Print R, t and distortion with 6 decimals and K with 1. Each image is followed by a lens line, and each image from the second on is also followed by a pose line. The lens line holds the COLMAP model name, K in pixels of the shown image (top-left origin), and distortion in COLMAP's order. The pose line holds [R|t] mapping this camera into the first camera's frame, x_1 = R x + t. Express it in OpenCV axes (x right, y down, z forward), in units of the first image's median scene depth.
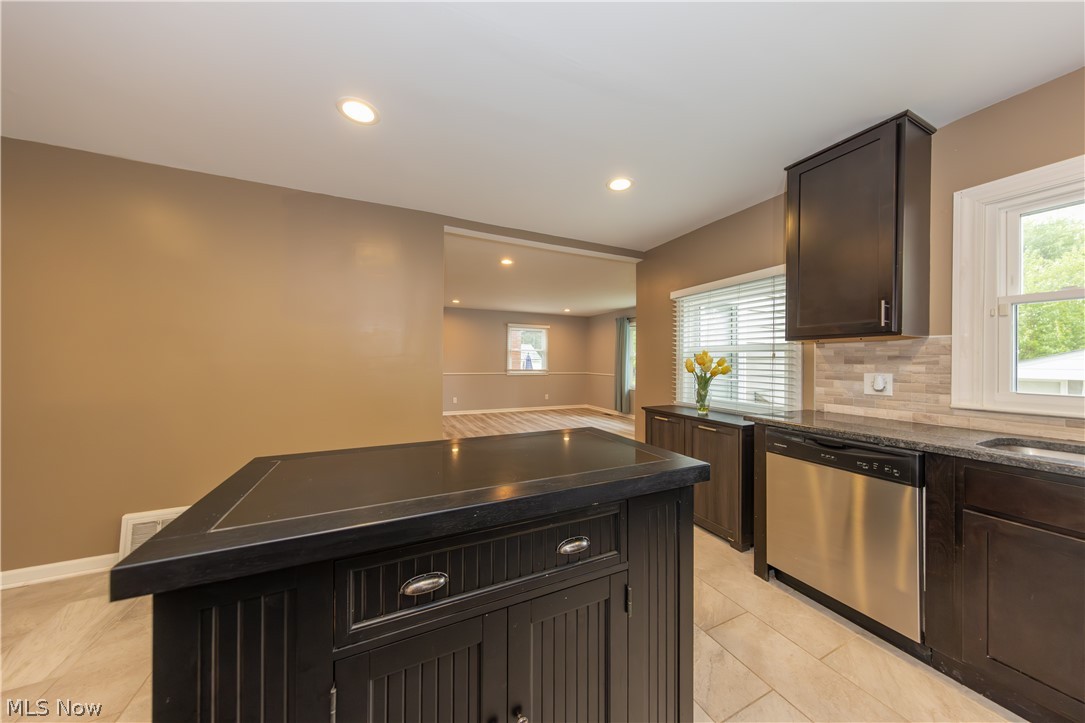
lens RADIAL K [[354.5, 0, 538.8], [0, 354.5, 362.5], [0, 0, 1]] dist [0.004659, 0.000070]
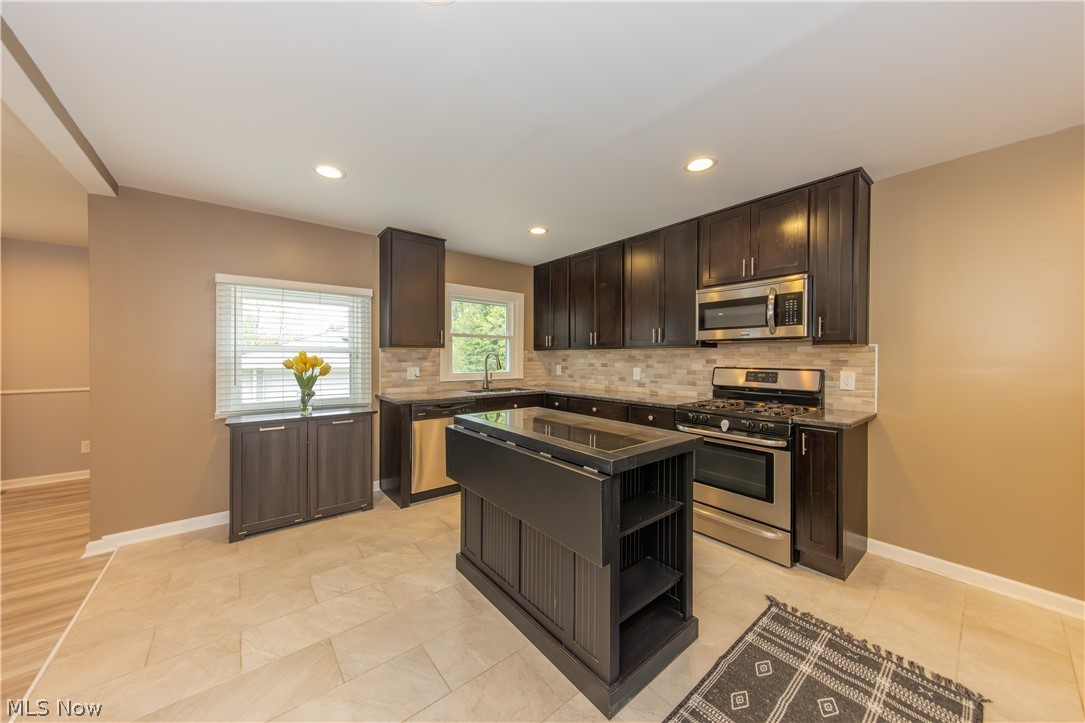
lens RADIAL K [[372.4, 0, 548.7], [0, 372.4, 358.8], [0, 0, 1]] dist [0.001414, 0.000200]
pose [[-0.275056, -0.012289, 0.961350, -0.263492], [-0.005602, 0.999922, 0.011179, -0.009368], [-0.961412, -0.002311, -0.275104, 0.219848]]
